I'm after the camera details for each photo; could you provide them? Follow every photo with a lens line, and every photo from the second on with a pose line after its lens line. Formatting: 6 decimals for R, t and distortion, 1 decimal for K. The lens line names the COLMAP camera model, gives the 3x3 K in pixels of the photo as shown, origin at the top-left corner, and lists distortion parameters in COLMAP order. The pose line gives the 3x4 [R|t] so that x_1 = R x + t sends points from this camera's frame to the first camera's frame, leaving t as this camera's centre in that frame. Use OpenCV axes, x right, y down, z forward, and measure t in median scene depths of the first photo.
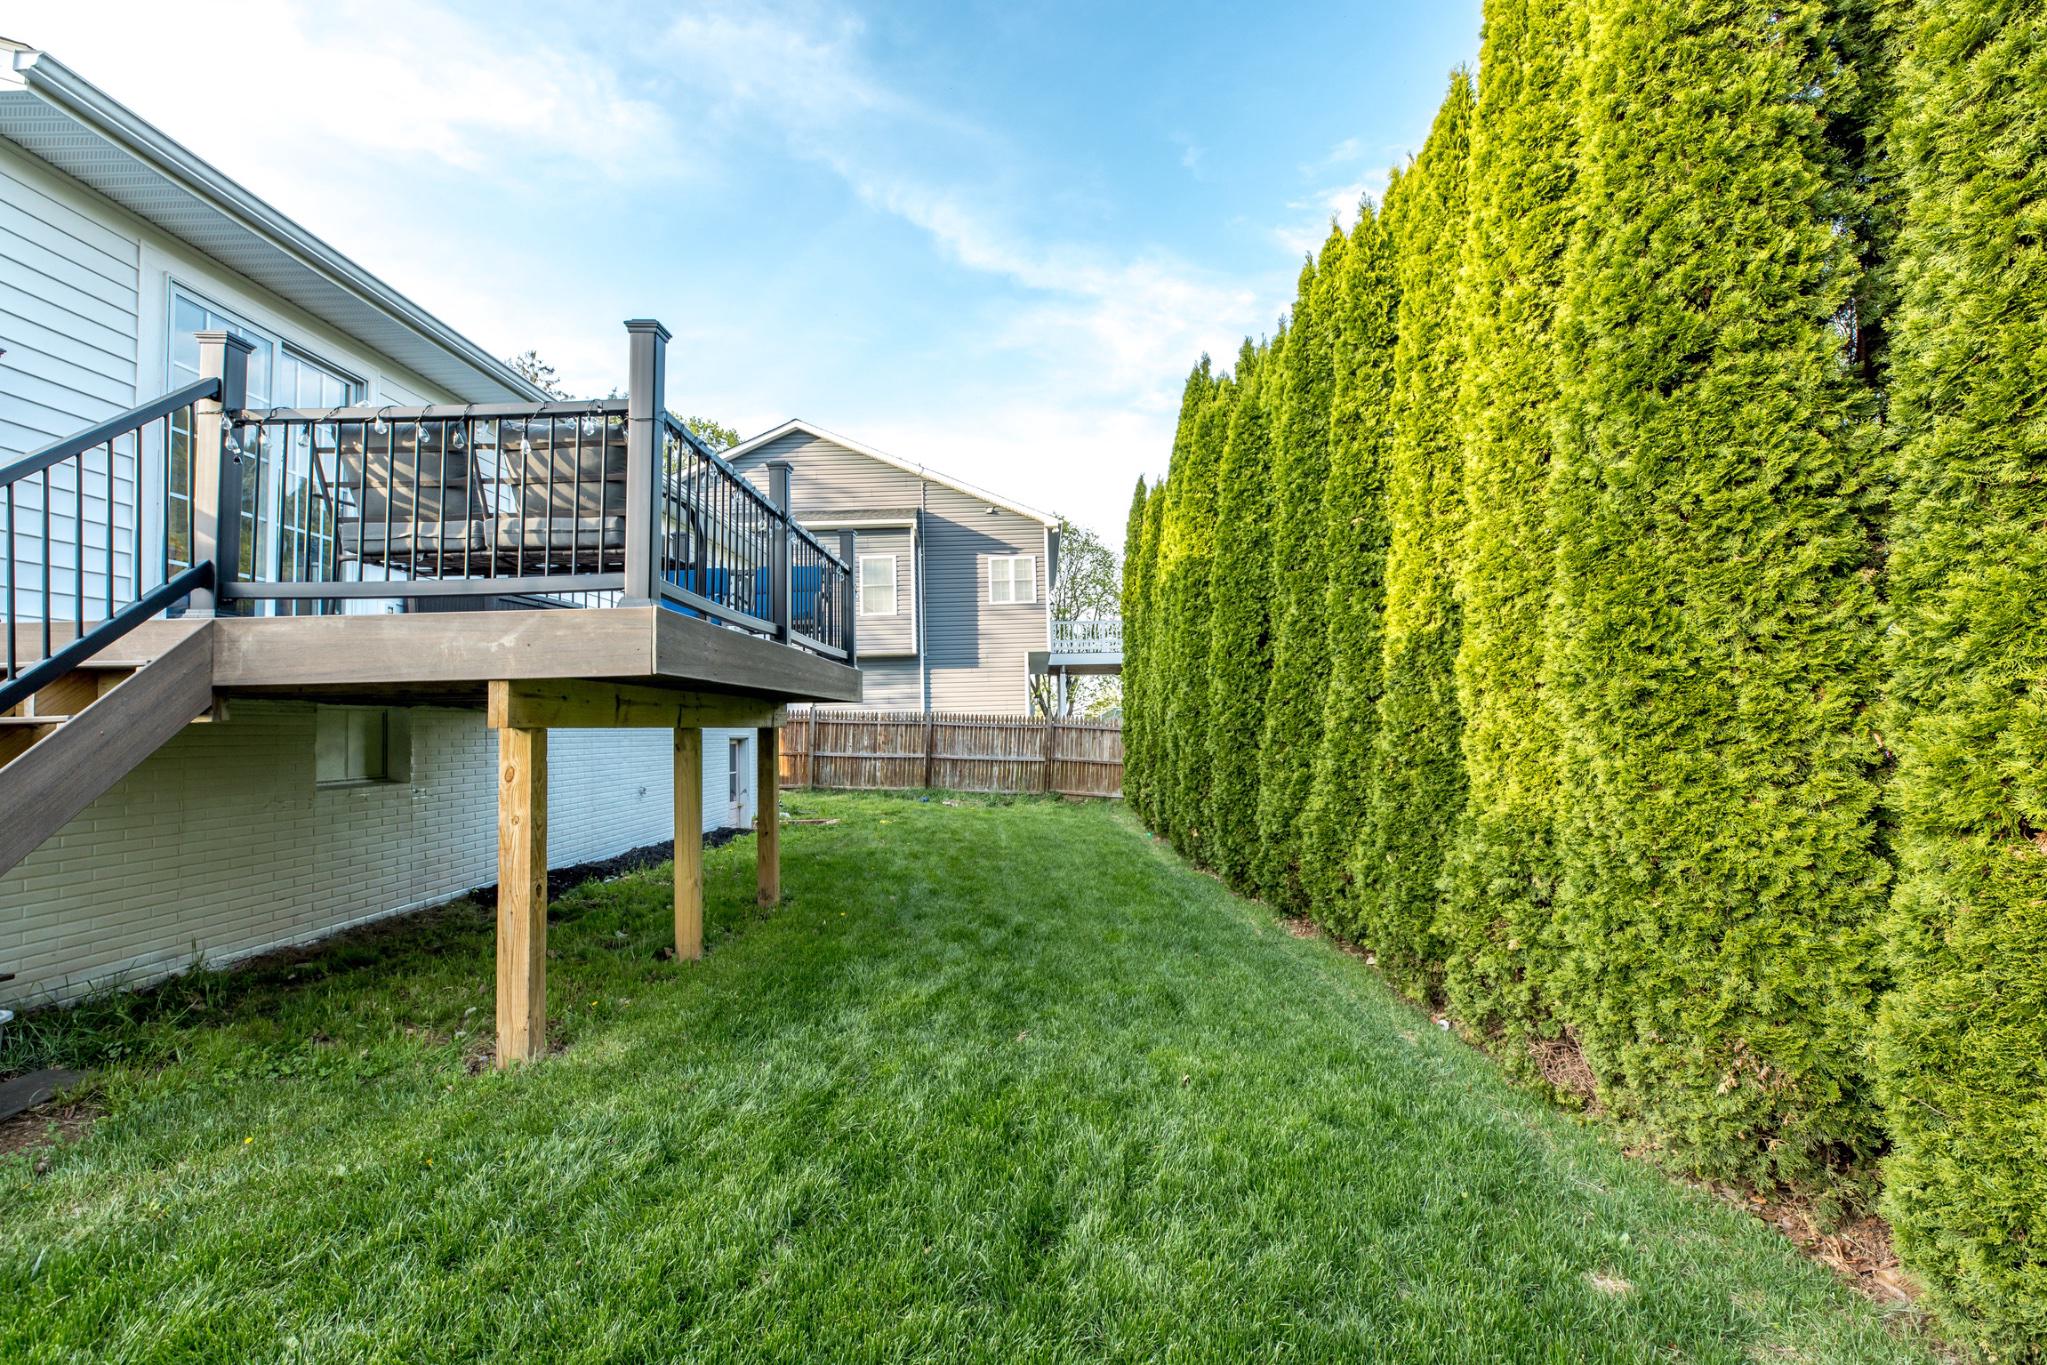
lens RADIAL K [[888.3, 0, 1026.0], [0, 888.3, 655.9], [0, 0, 1]] dist [-0.001465, -0.001081]
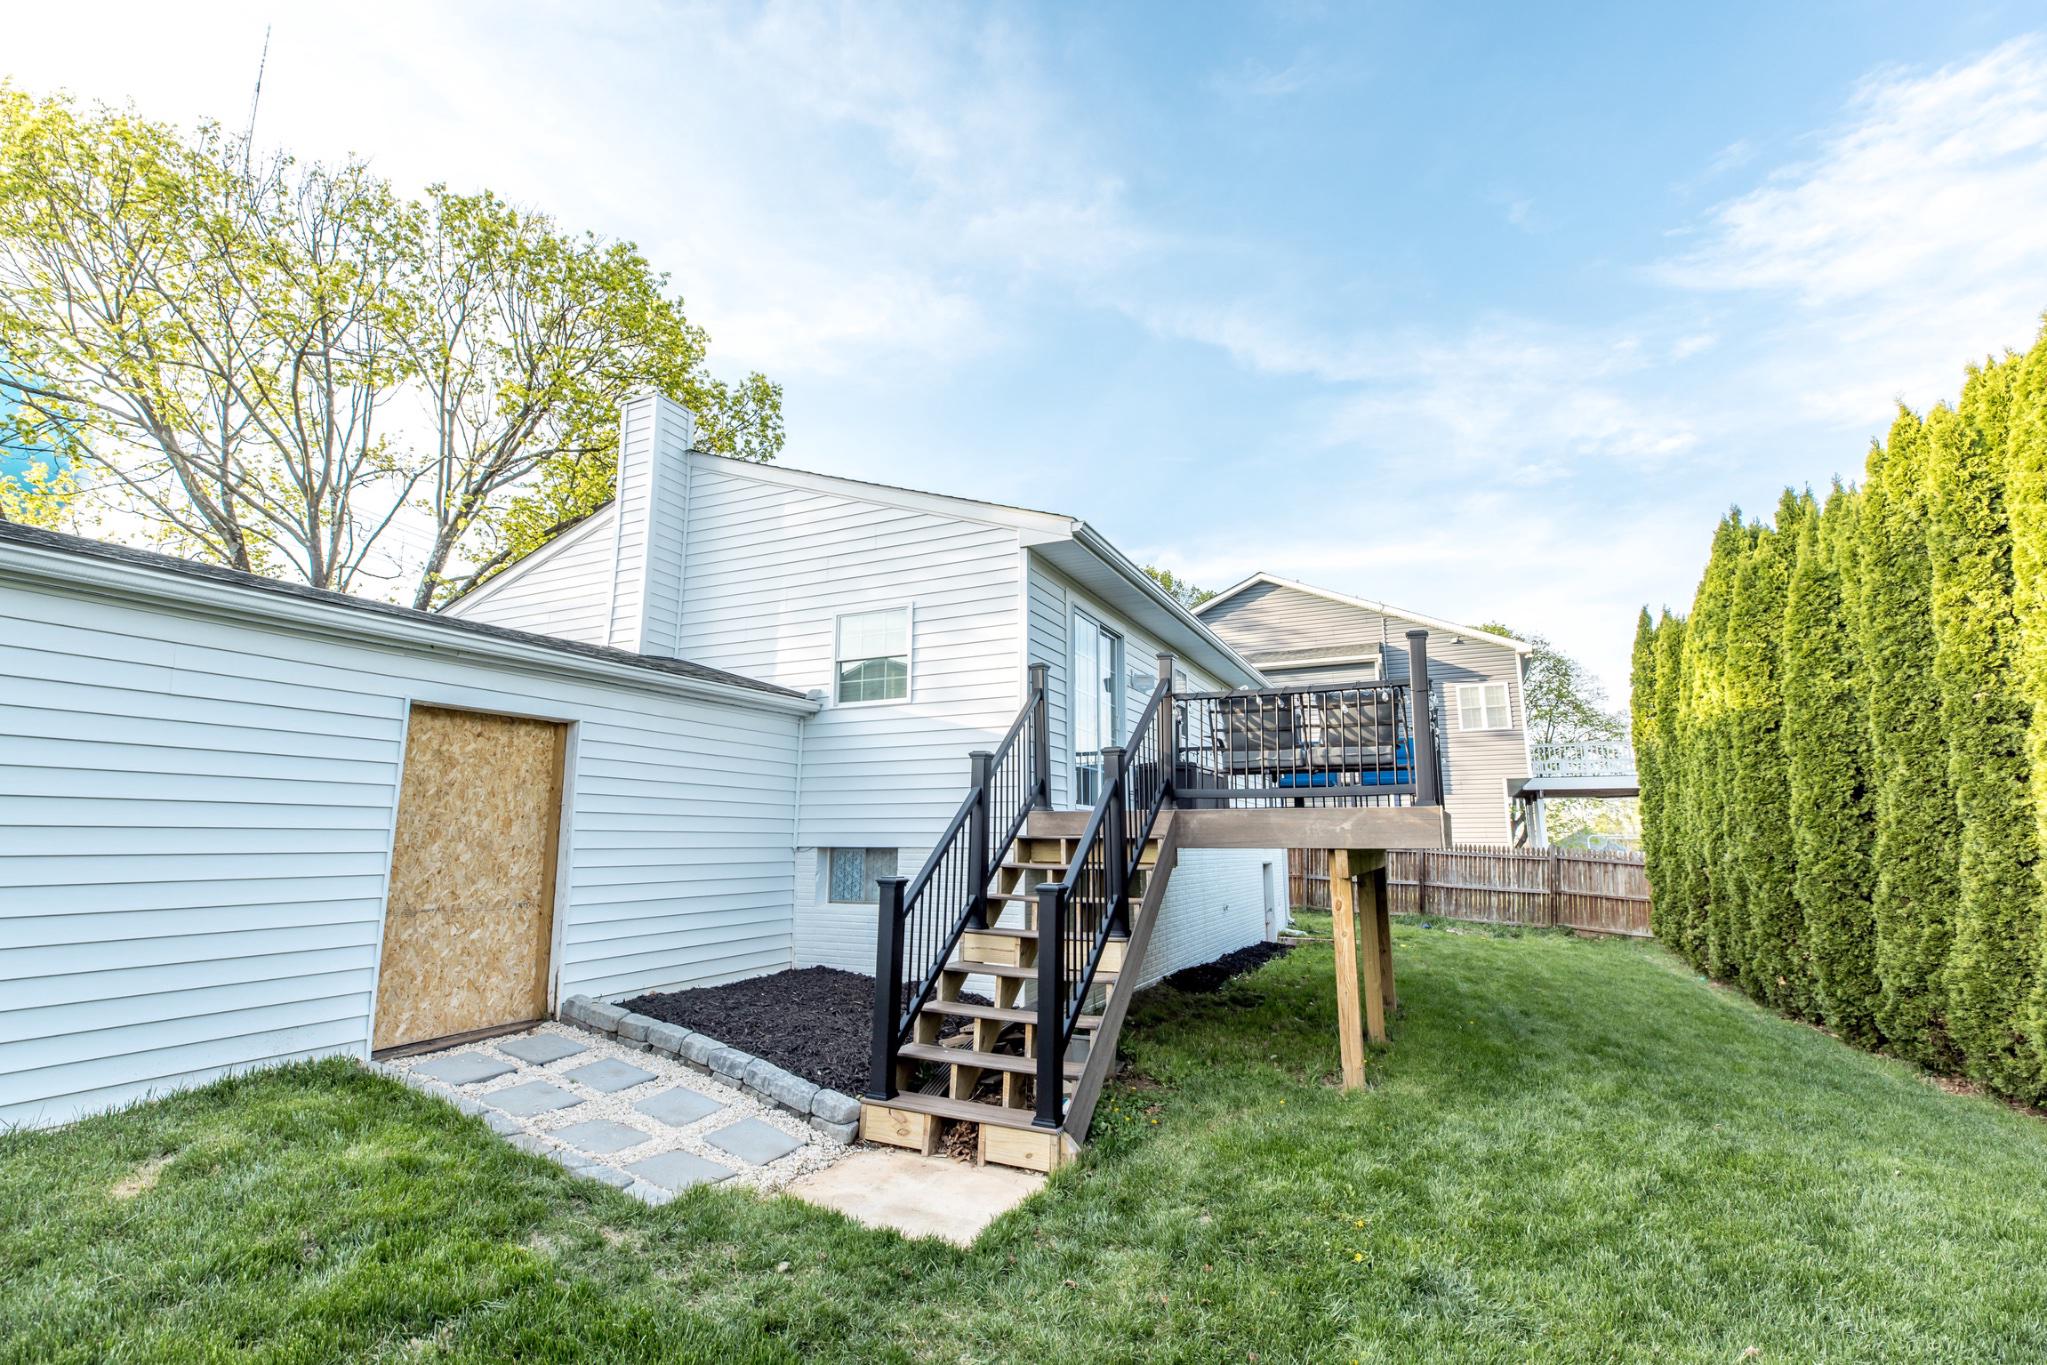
lens RADIAL K [[888.3, 0, 1026.0], [0, 888.3, 655.9], [0, 0, 1]] dist [-0.001465, -0.001081]
pose [[0.909149, -0.061356, -0.411926, -0.193864], [0.010471, 0.992143, -0.124670, -0.062207], [0.416339, 0.109031, 0.902649, -0.381031]]
